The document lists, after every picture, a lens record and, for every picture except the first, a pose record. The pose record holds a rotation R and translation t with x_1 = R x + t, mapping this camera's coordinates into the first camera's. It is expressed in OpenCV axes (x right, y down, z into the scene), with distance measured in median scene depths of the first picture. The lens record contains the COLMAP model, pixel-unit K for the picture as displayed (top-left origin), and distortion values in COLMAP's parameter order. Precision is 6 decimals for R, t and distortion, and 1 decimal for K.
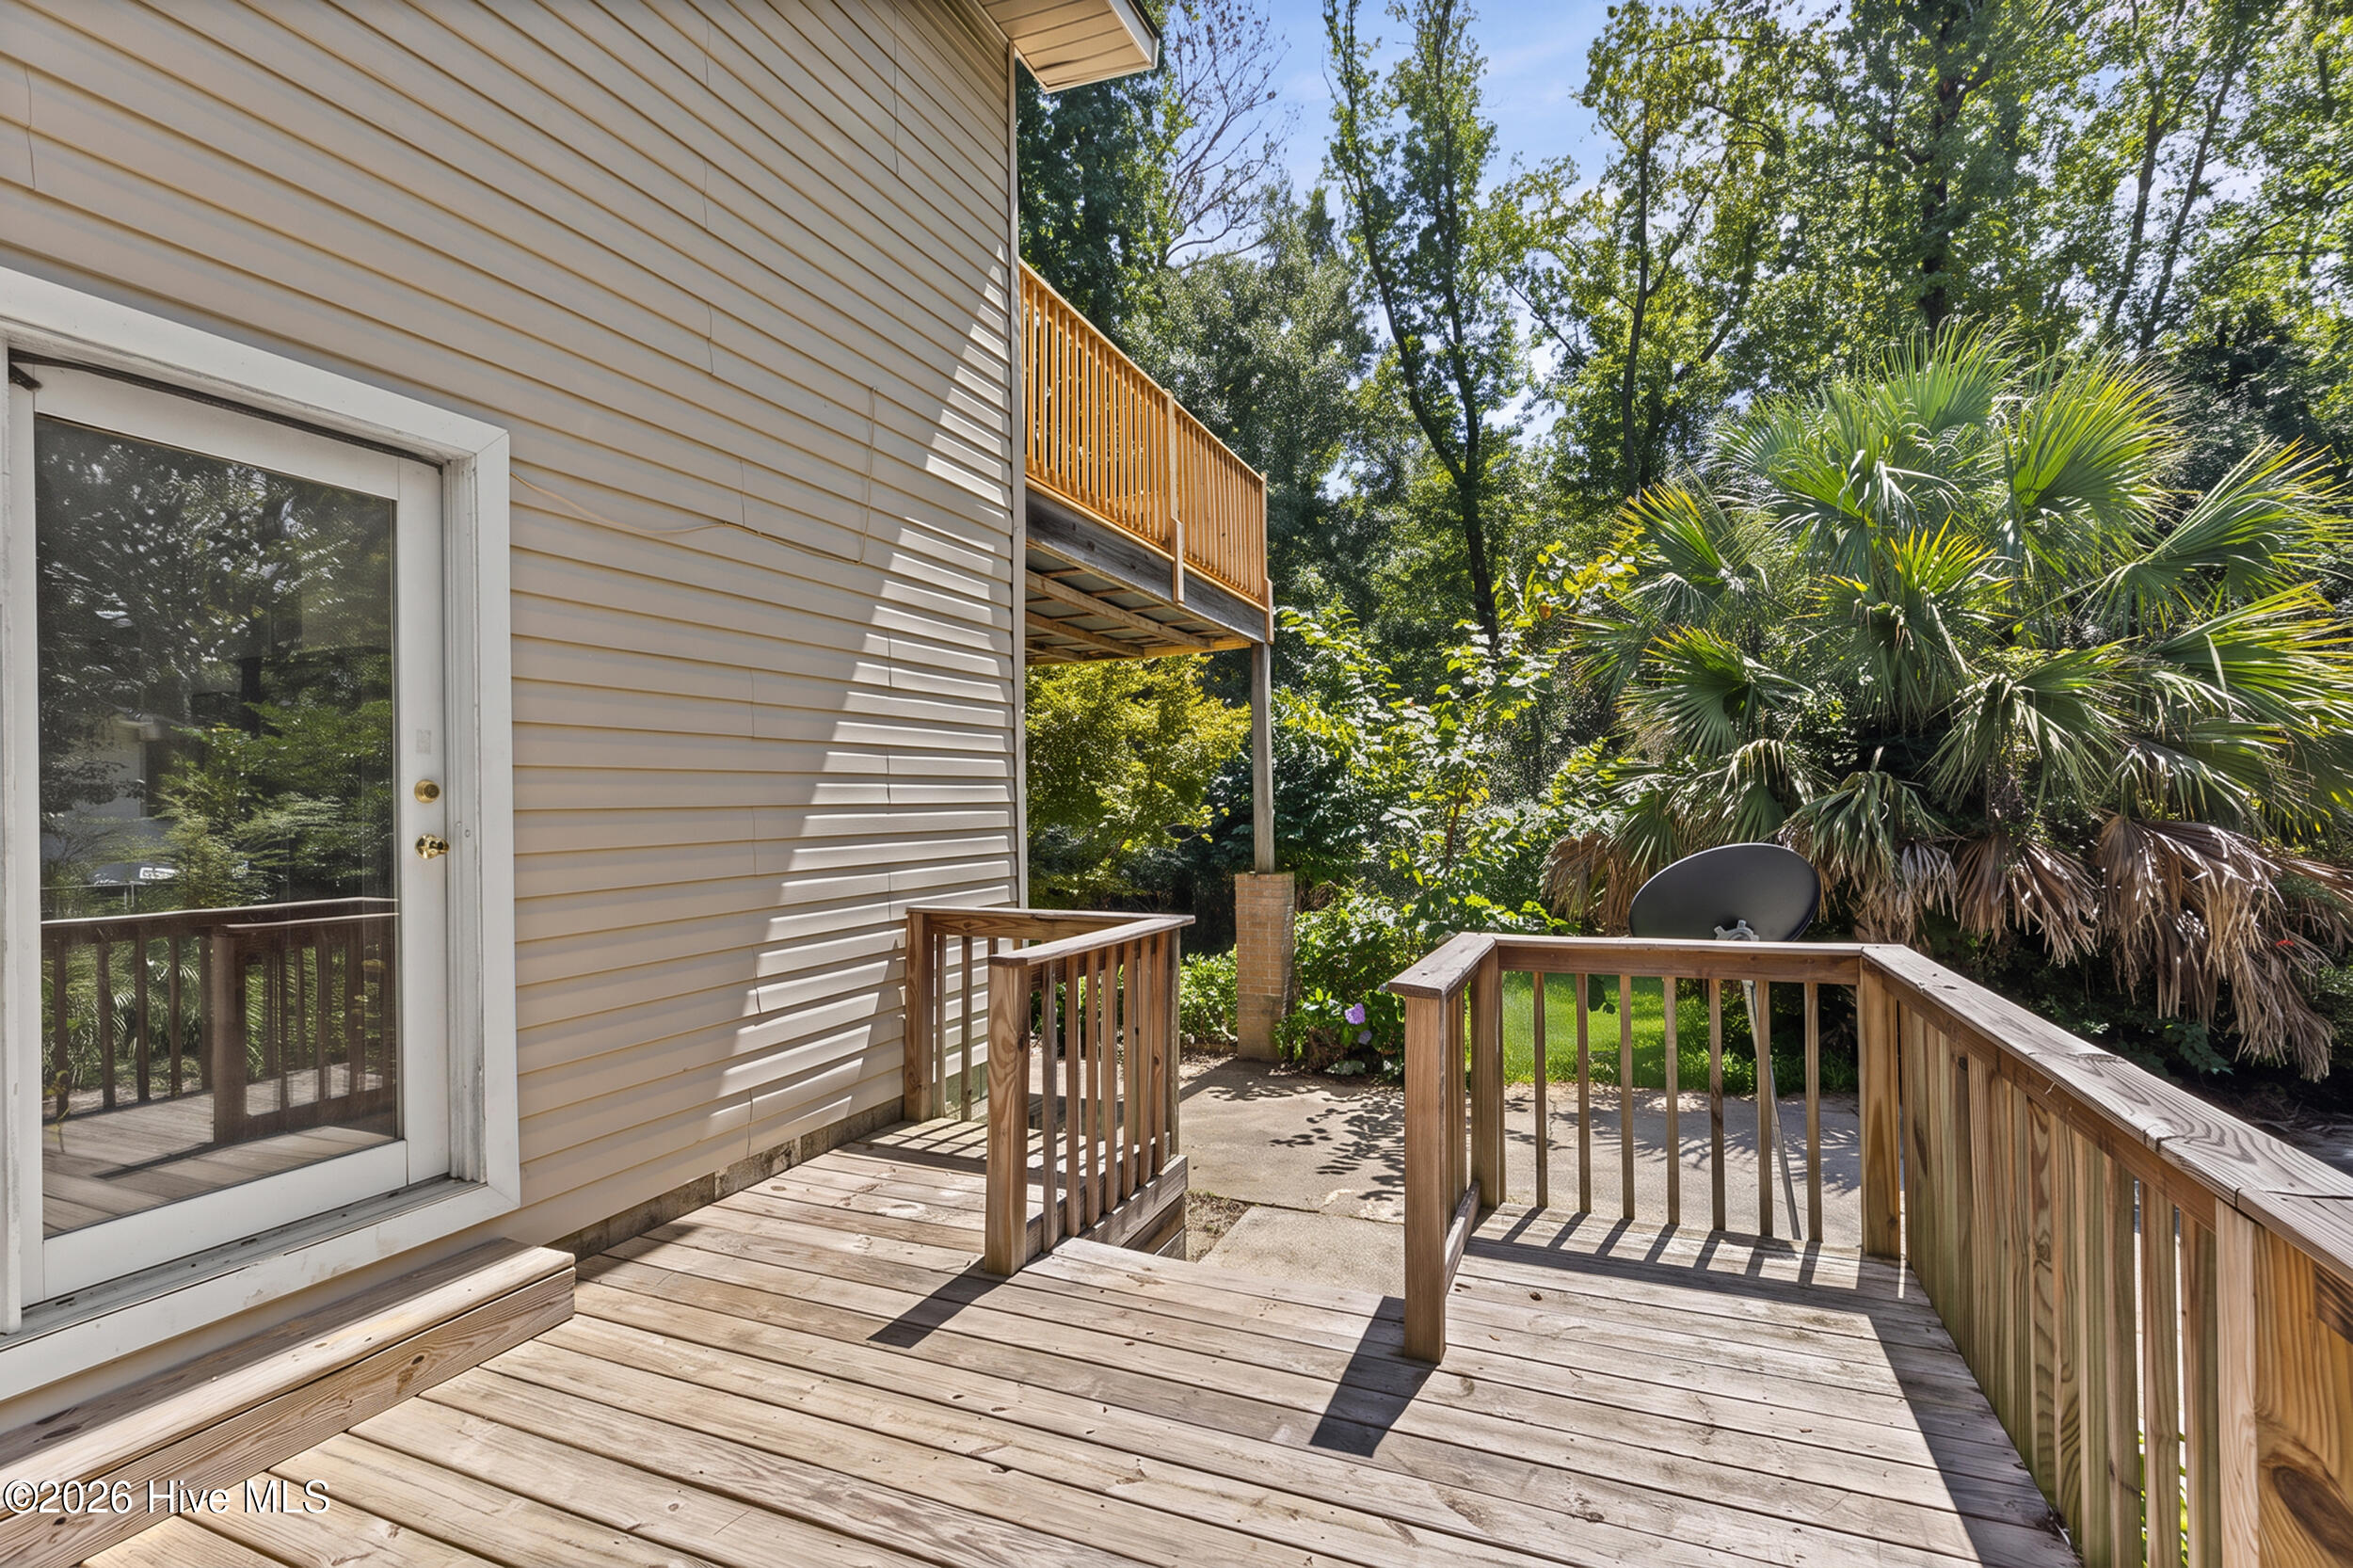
lens RADIAL K [[1075.7, 0, 1173.6], [0, 1075.7, 787.0], [0, 0, 1]] dist [0.000619, -0.000045]
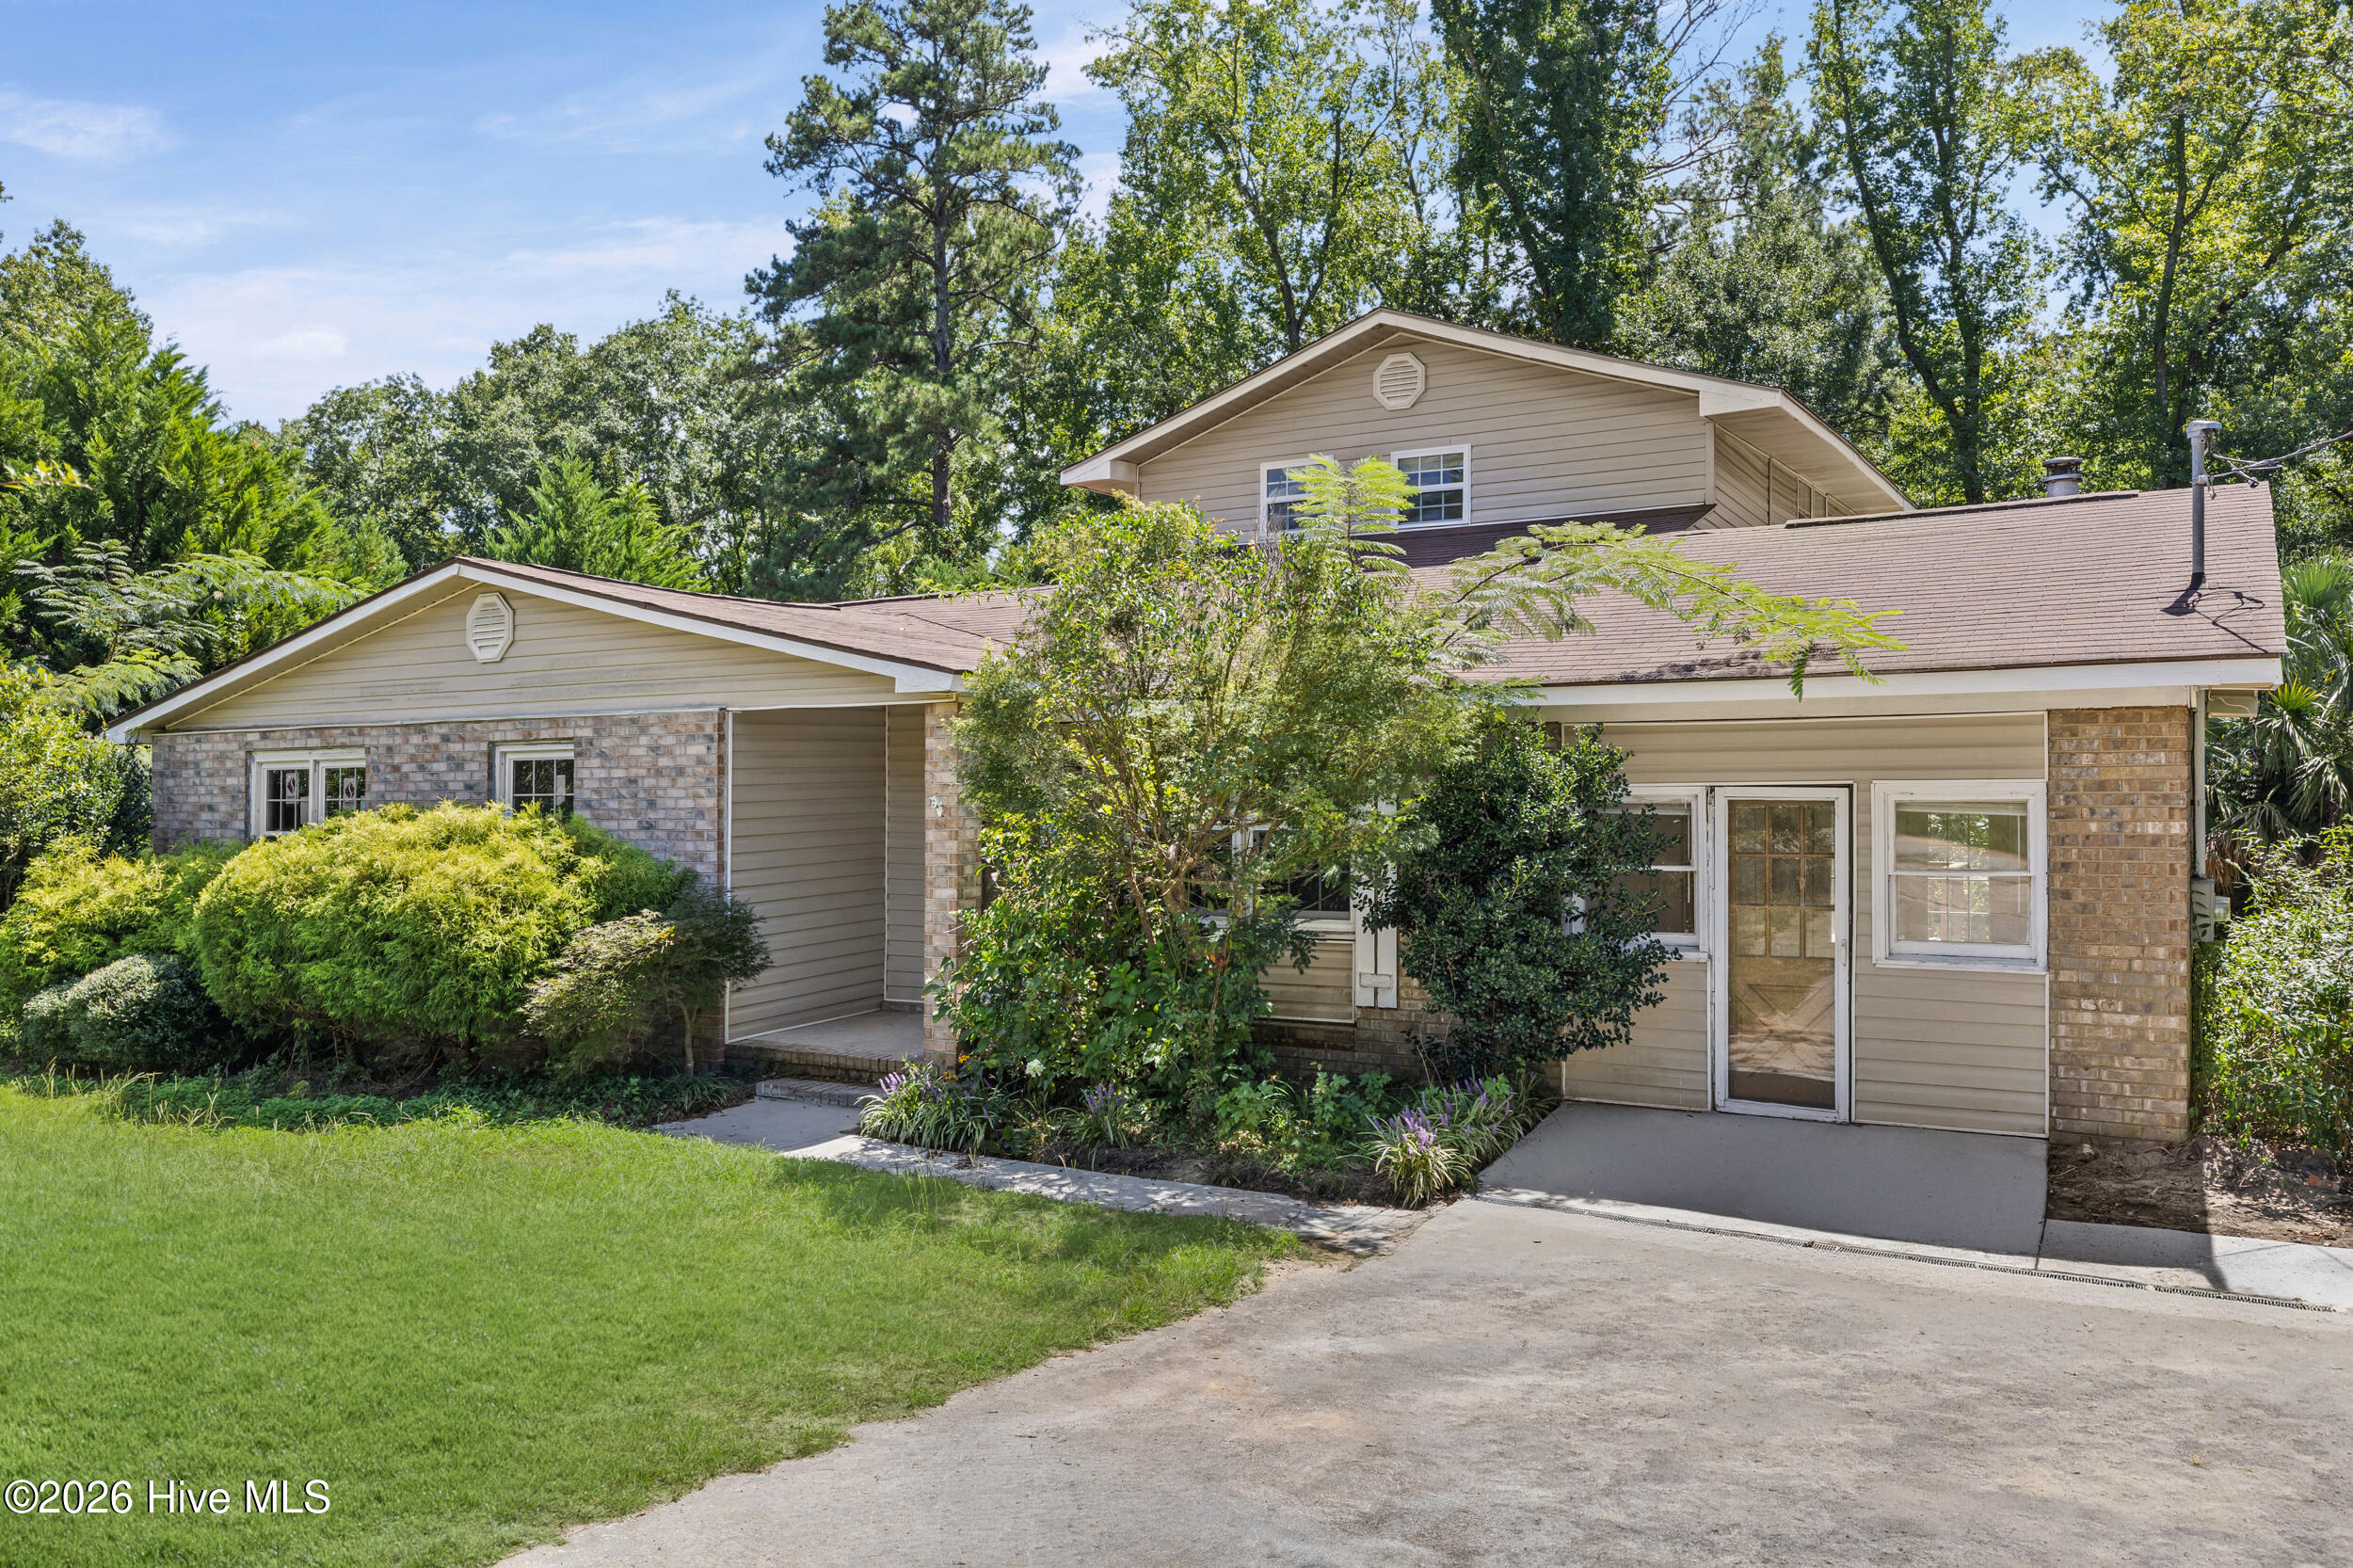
lens RADIAL K [[1731.5, 0, 1179.2], [0, 1731.5, 785.0], [0, 0, 1]] dist [-0.006547, -0.001273]
pose [[0.992119, 0.006297, -0.125140, -0.196487], [-0.003444, 0.999730, 0.023001, -0.024733], [0.125251, -0.022389, 0.991872, -0.512843]]
